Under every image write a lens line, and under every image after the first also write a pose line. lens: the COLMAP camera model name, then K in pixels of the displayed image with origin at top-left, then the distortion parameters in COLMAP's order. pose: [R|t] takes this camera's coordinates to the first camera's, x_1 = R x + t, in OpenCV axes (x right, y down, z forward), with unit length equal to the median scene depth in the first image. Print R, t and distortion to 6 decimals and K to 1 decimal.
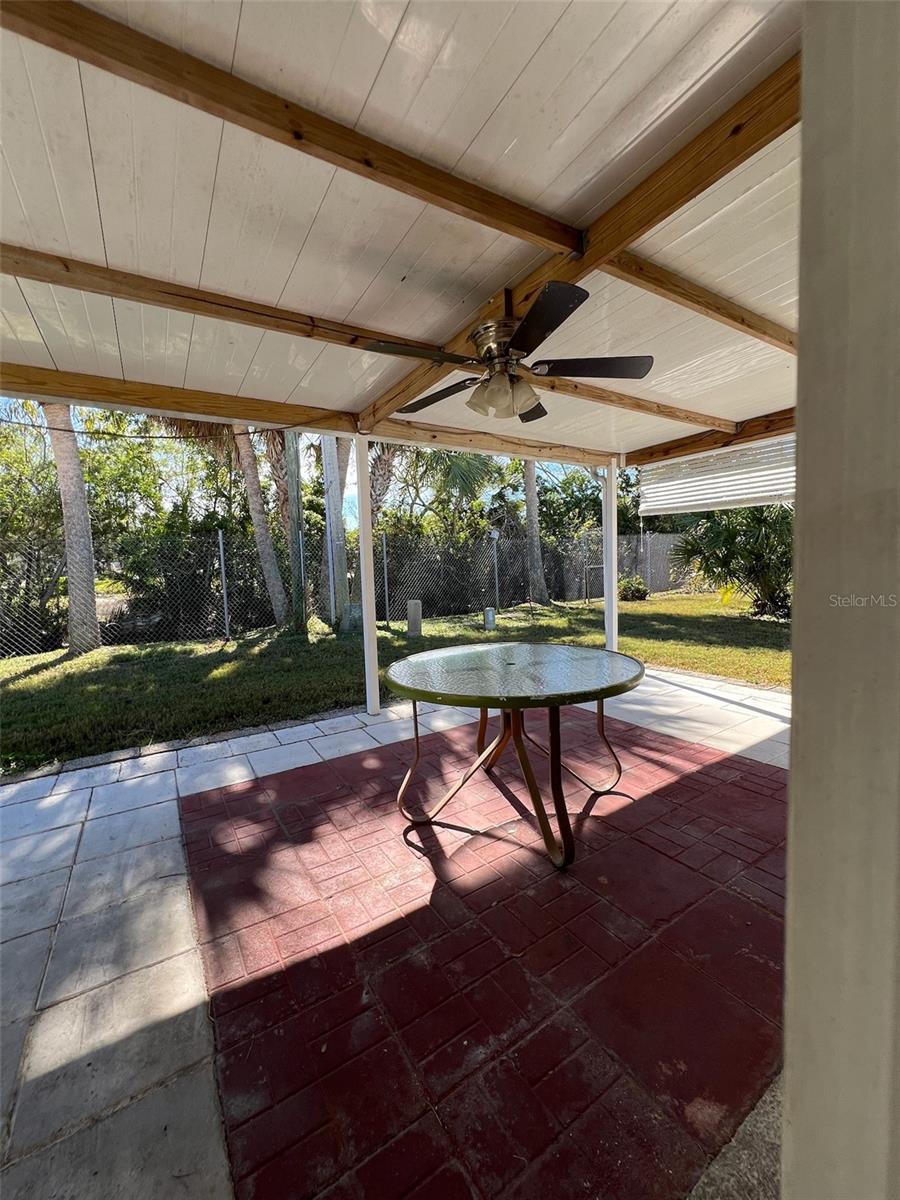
lens RADIAL K [[480.0, 0, 455.3], [0, 480.0, 595.5], [0, 0, 1]] dist [0.000980, -0.000193]
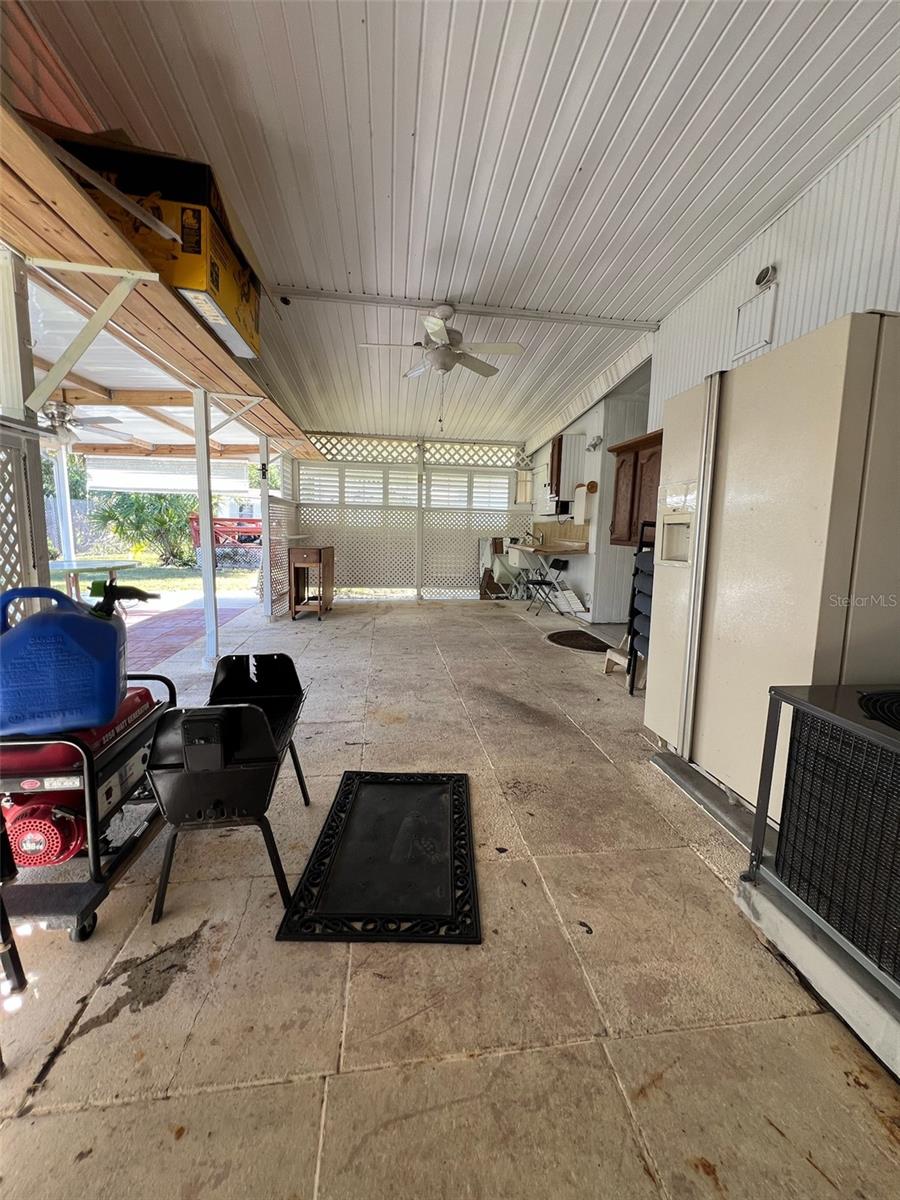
lens RADIAL K [[480.0, 0, 455.3], [0, 480.0, 595.5], [0, 0, 1]] dist [0.000980, -0.000193]
pose [[0.418101, -0.102526, 0.902596, -0.302069], [0.046012, 0.994725, 0.091678, 0.040910], [-0.907234, 0.003200, 0.420613, -0.375998]]
